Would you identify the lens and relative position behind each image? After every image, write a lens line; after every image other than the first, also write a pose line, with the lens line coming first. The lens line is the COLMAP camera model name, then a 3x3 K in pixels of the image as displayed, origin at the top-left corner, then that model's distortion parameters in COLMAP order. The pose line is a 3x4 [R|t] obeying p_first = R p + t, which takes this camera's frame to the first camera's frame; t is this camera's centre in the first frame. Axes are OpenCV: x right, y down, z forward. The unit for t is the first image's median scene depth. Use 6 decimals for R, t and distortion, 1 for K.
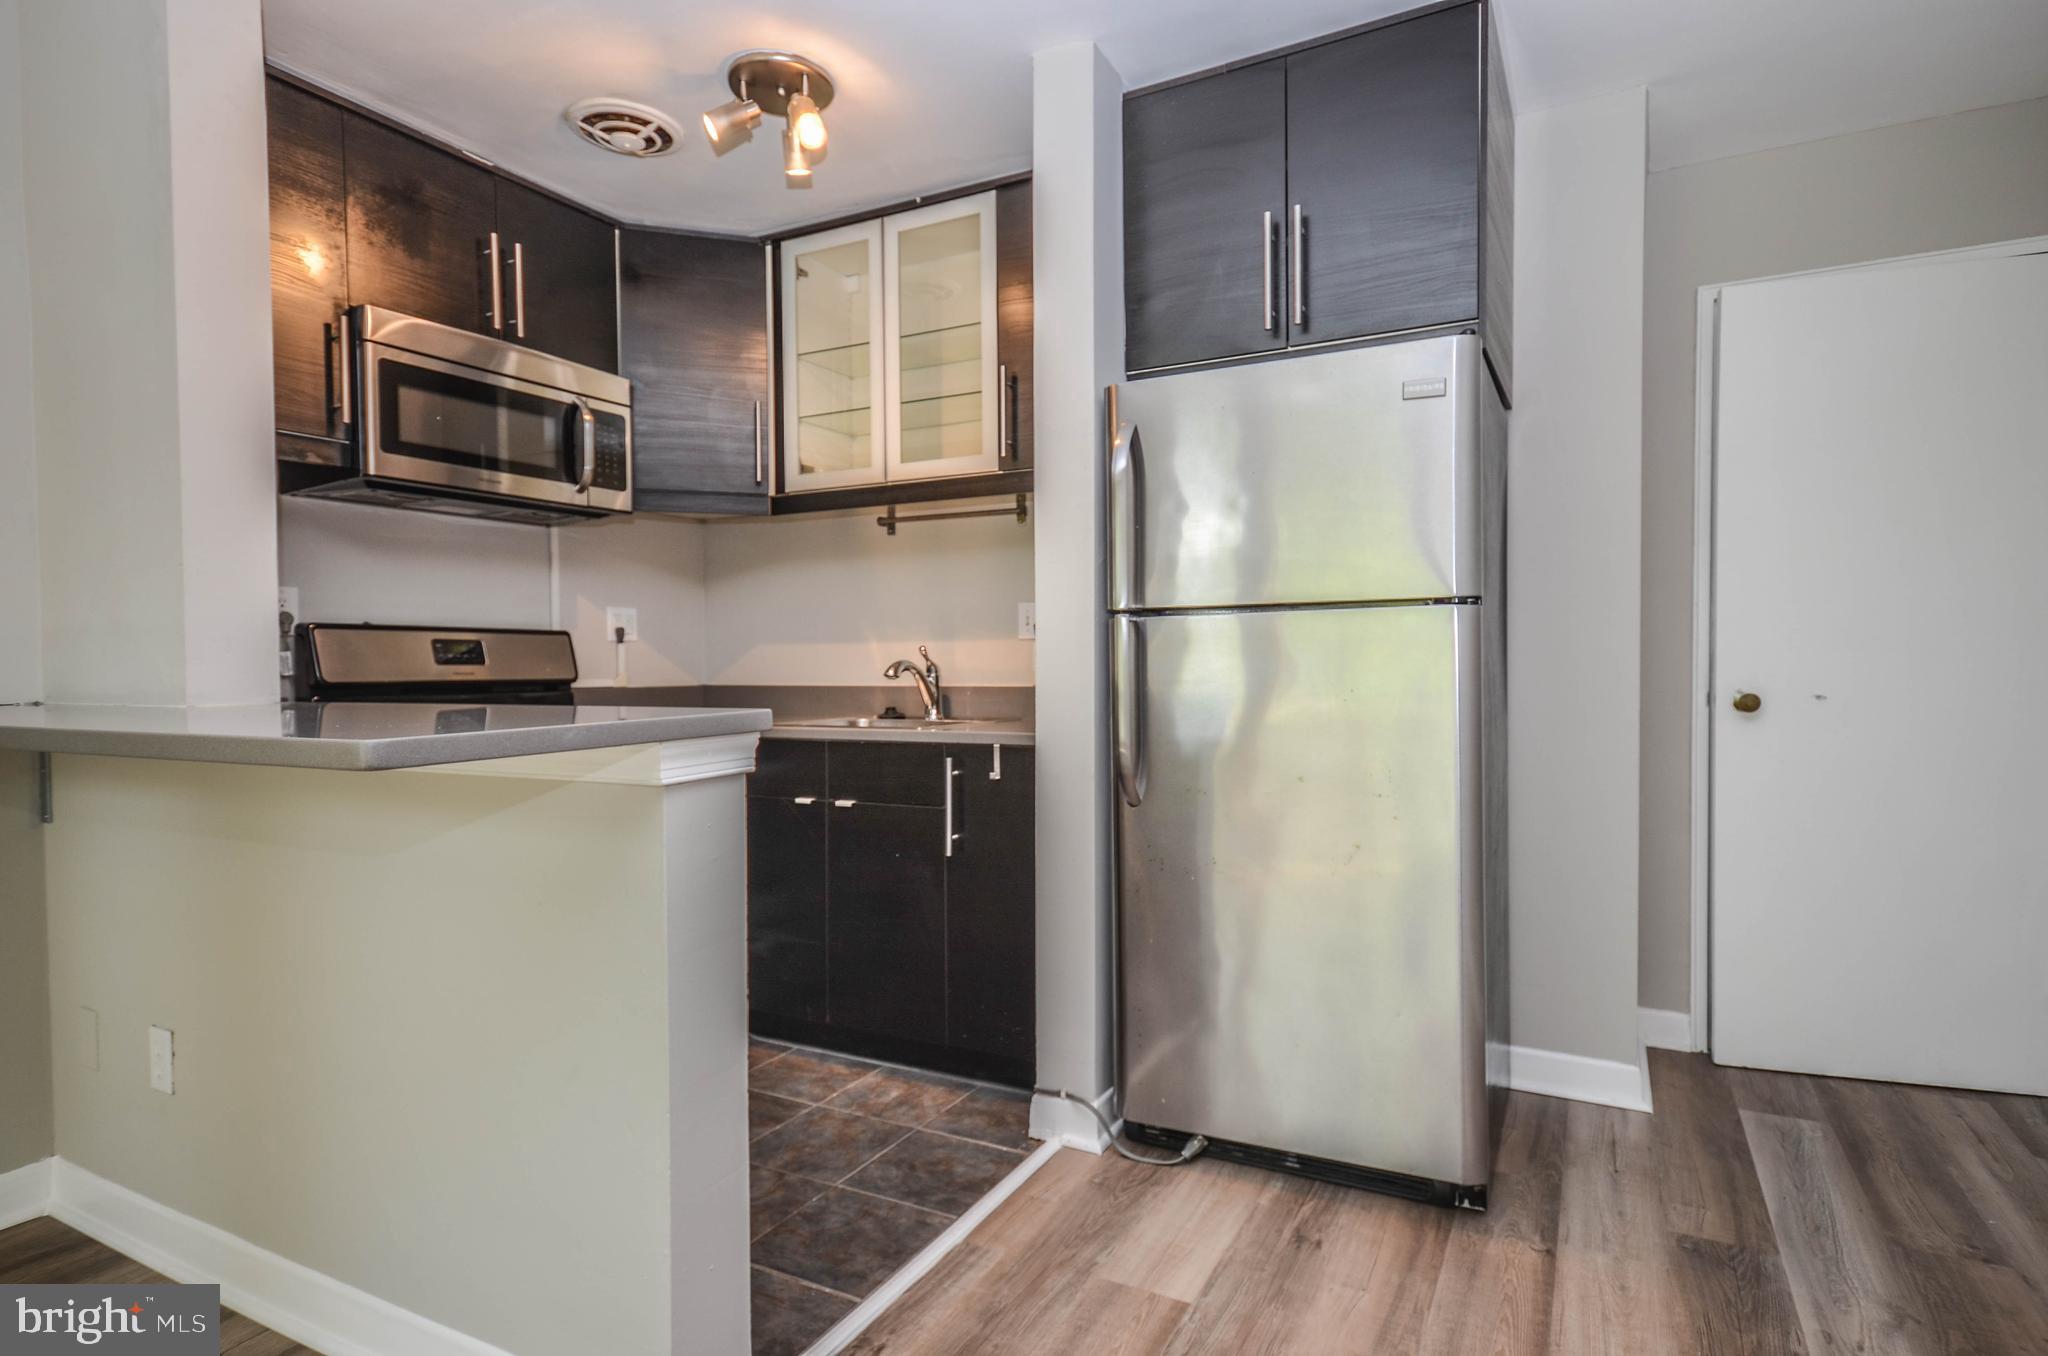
lens RADIAL K [[1065.9, 0, 1053.2], [0, 1065.9, 686.0], [0, 0, 1]] dist [0.009316, 0.002565]
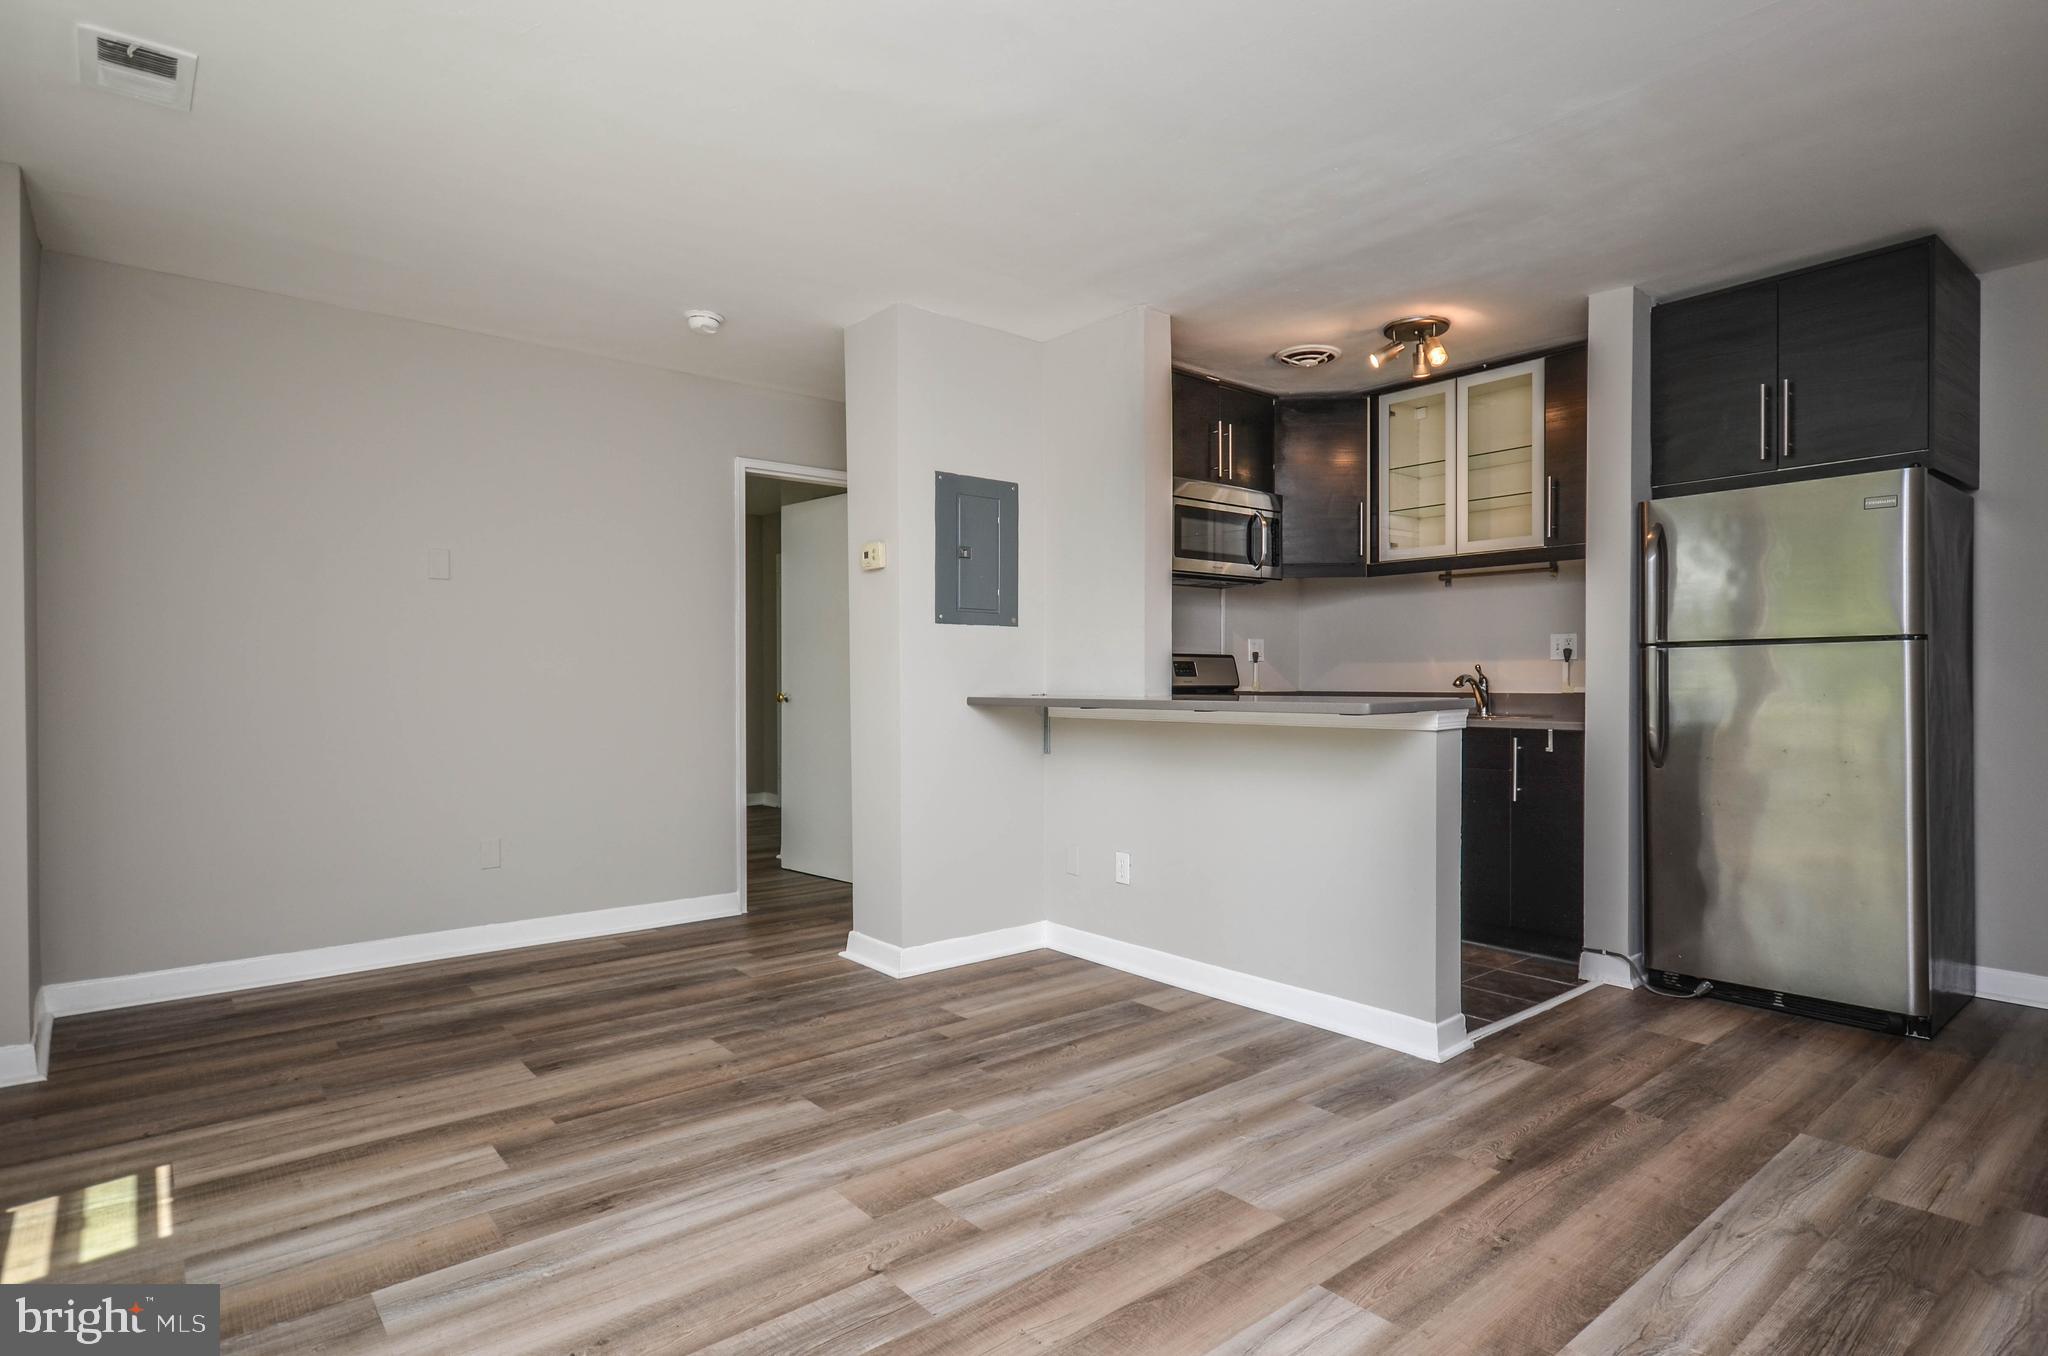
lens RADIAL K [[1065.9, 0, 1053.2], [0, 1065.9, 686.0], [0, 0, 1]] dist [0.009316, 0.002565]
pose [[0.927113, 0.008027, -0.374696, -0.124026], [-0.012464, 0.999878, -0.009418, 0.013410], [0.374575, 0.013402, 0.927100, -0.609573]]
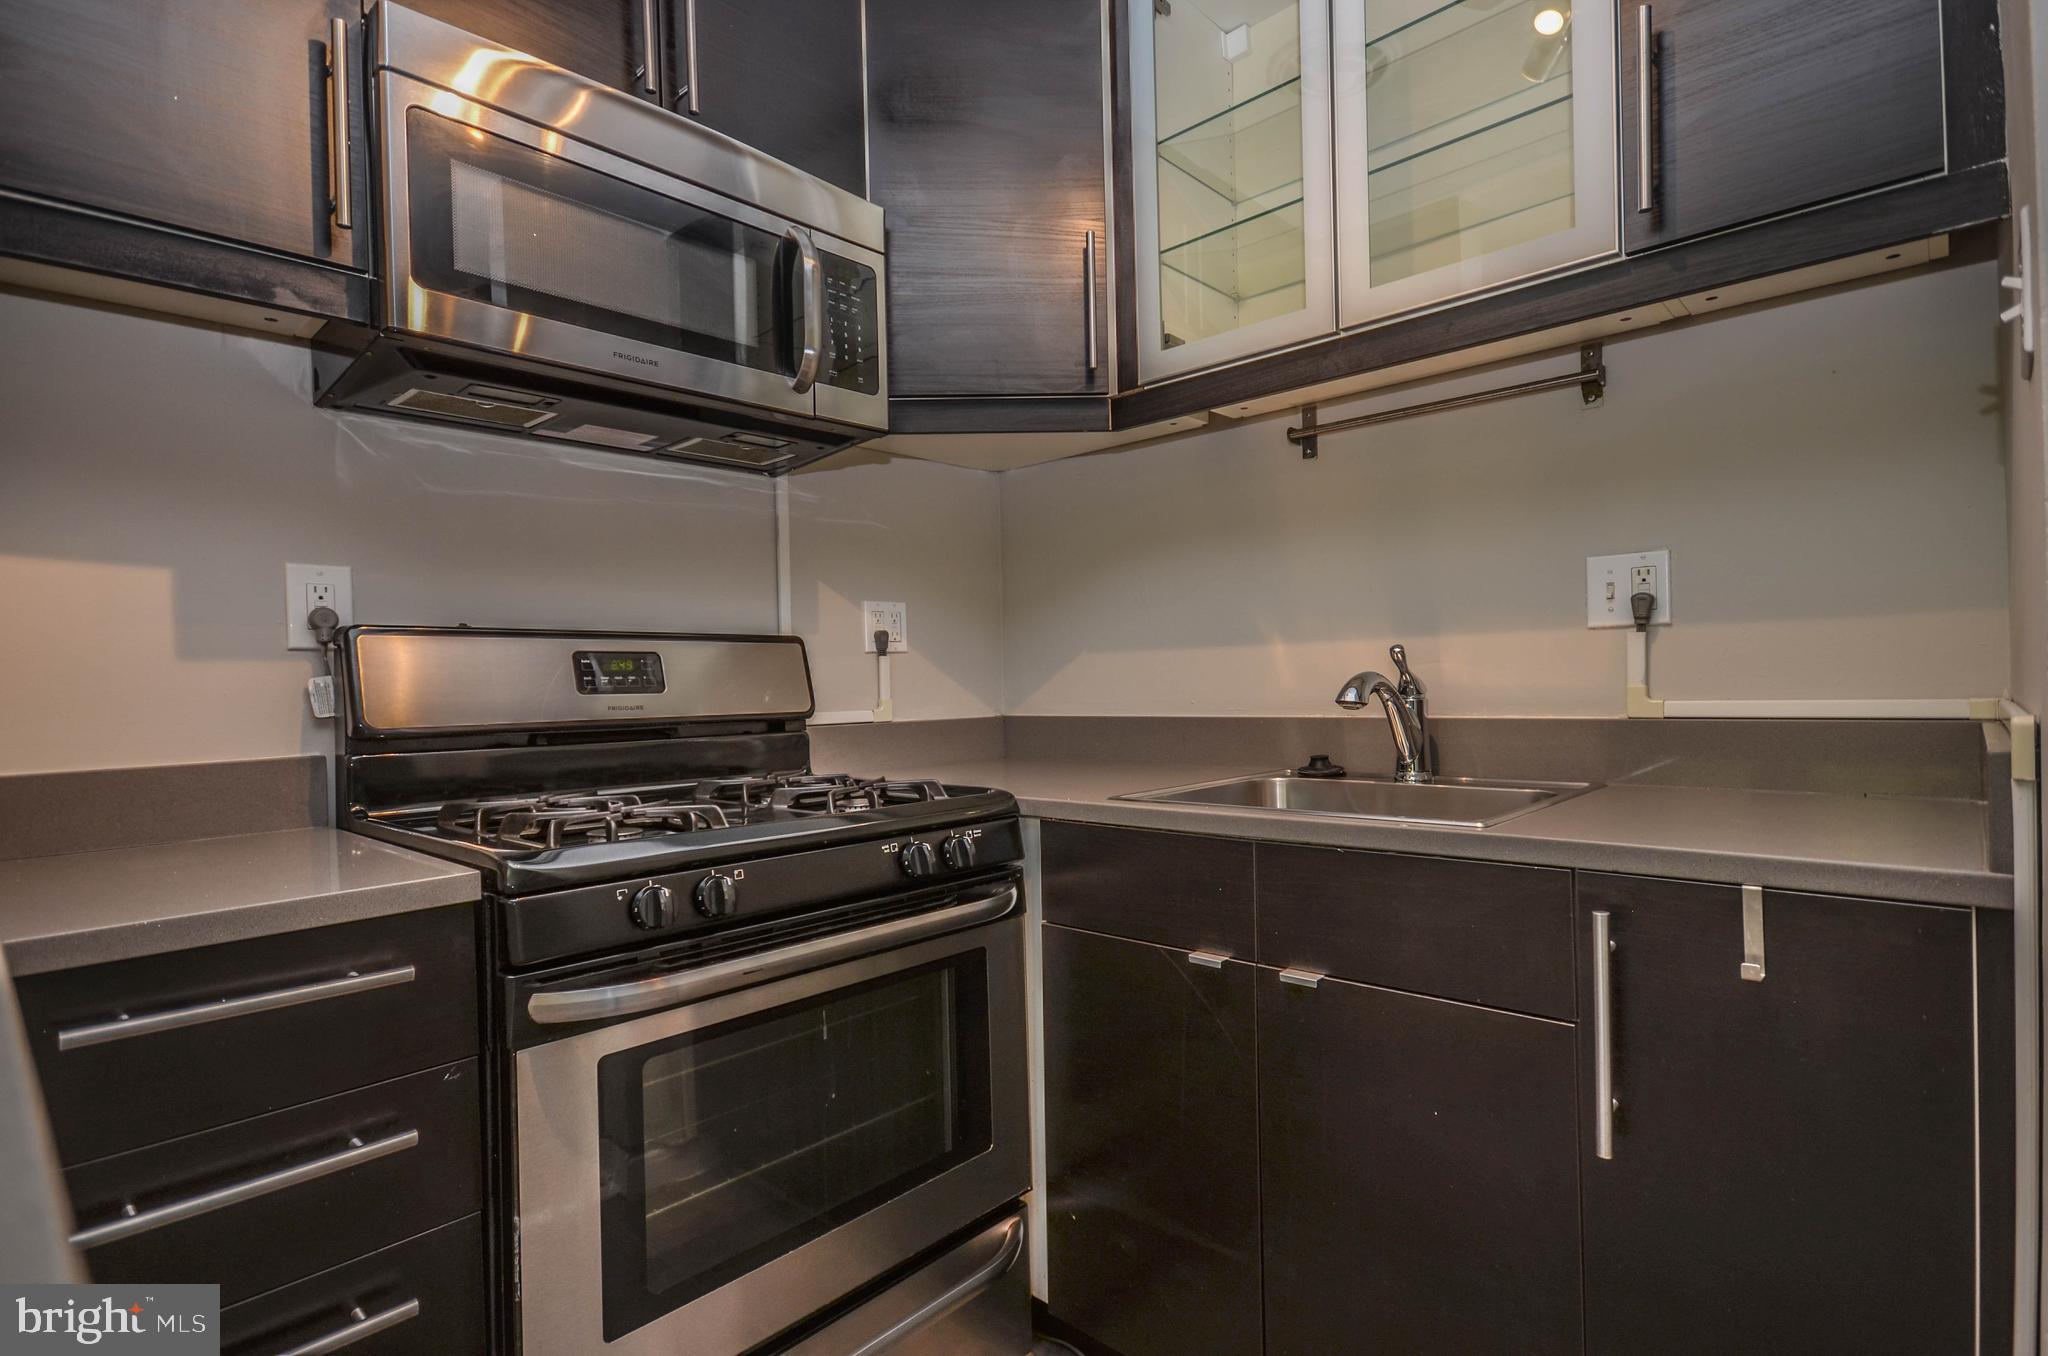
lens RADIAL K [[991.8, 0, 1053.4], [0, 991.8, 687.7], [0, 0, 1]] dist [0.002132, 0.001063]
pose [[0.967052, -0.014651, -0.254158, -0.178480], [0.011465, 0.999836, -0.014012, -0.012244], [0.254322, 0.010636, 0.967061, 0.523128]]
